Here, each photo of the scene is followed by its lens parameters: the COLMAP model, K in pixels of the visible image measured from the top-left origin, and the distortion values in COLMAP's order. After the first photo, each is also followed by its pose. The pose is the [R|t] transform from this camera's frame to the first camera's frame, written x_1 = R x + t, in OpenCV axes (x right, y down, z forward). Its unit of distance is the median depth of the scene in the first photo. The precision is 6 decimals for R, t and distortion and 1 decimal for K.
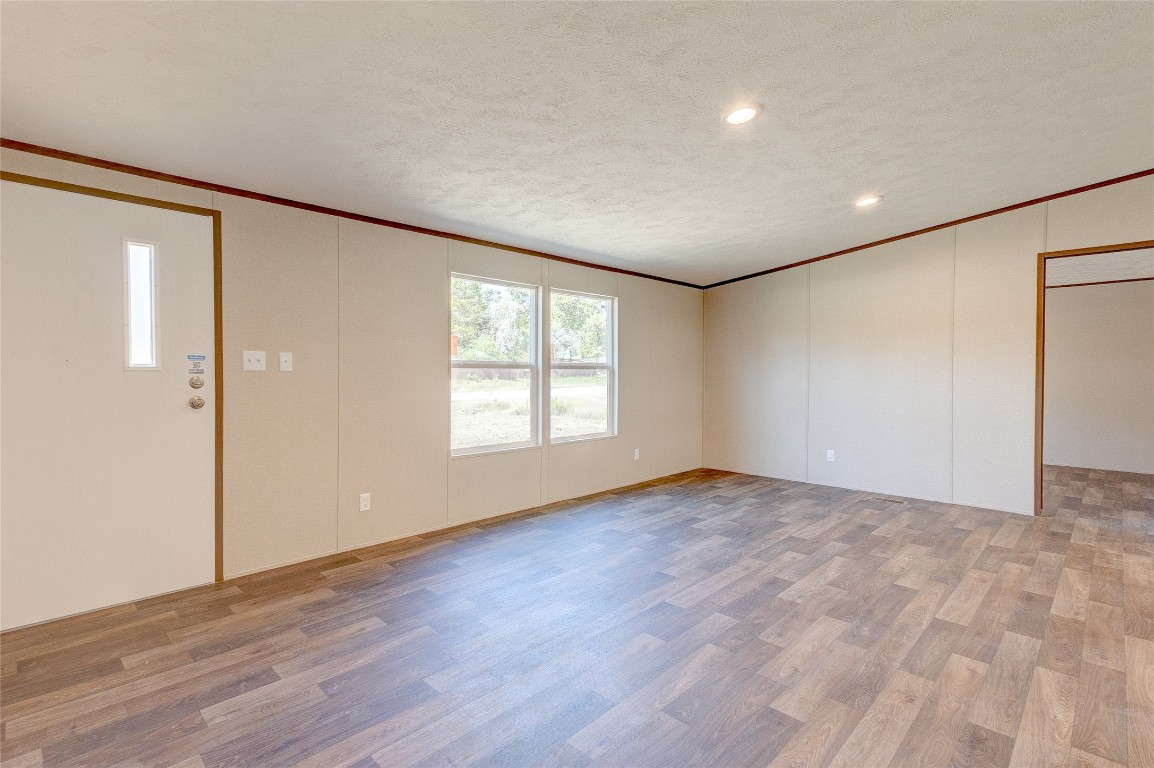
lens RADIAL K [[546.3, 0, 580.2], [0, 546.3, 376.8], [0, 0, 1]] dist [0.028095, -0.007997]
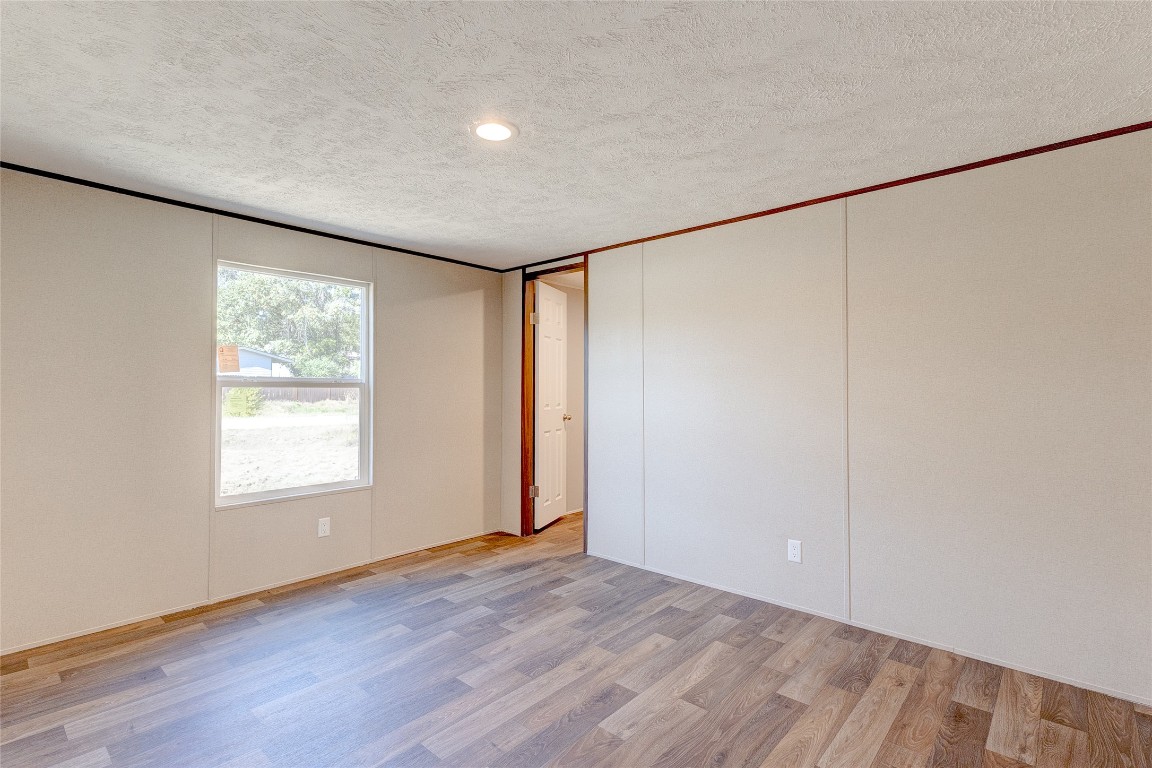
lens RADIAL K [[545.3, 0, 576.2], [0, 545.3, 388.8], [0, 0, 1]] dist [0.028095, -0.007997]
pose [[0.999312, -0.002750, 0.036994, -0.098207], [0.003328, 0.999873, -0.015569, 0.001330], [-0.036946, 0.015681, 0.999194, -0.100945]]
